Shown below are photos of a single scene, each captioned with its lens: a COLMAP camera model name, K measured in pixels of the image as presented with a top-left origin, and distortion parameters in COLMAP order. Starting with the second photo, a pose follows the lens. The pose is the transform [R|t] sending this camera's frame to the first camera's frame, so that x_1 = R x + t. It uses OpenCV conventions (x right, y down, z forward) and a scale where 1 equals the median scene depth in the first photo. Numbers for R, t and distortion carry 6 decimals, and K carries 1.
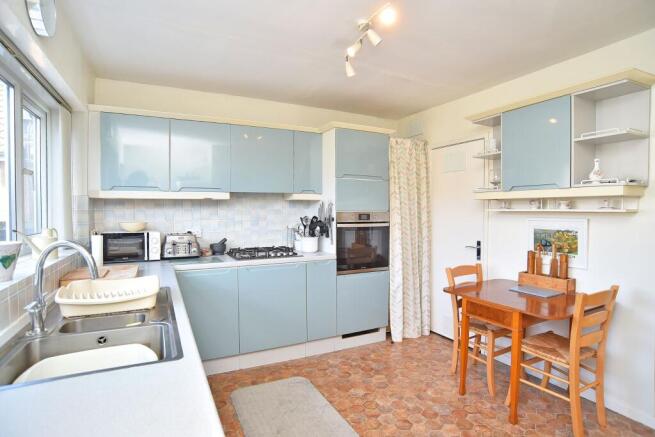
lens RADIAL K [[342.0, 0, 327.5], [0, 342.0, 218.5], [0, 0, 1]] dist [-0.054236, 0.000425]
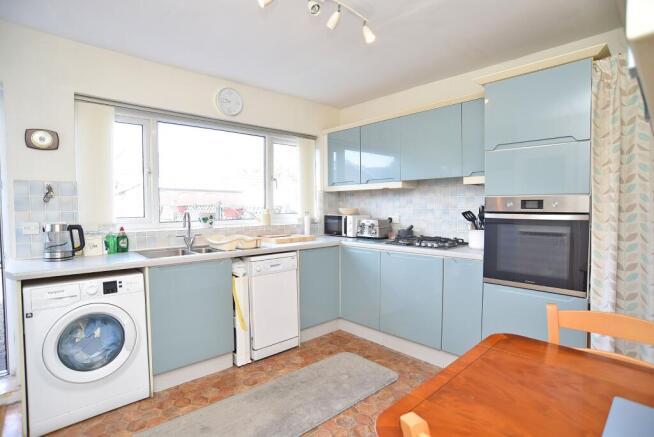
lens RADIAL K [[333.7, 0, 327.0], [0, 333.7, 218.5], [0, 0, 1]] dist [-0.001085, -0.000031]
pose [[0.303531, 0.035651, -0.952154, 0.609575], [-0.019455, 0.999323, 0.031215, 0.010290], [0.952623, 0.009049, 0.304019, 0.444209]]
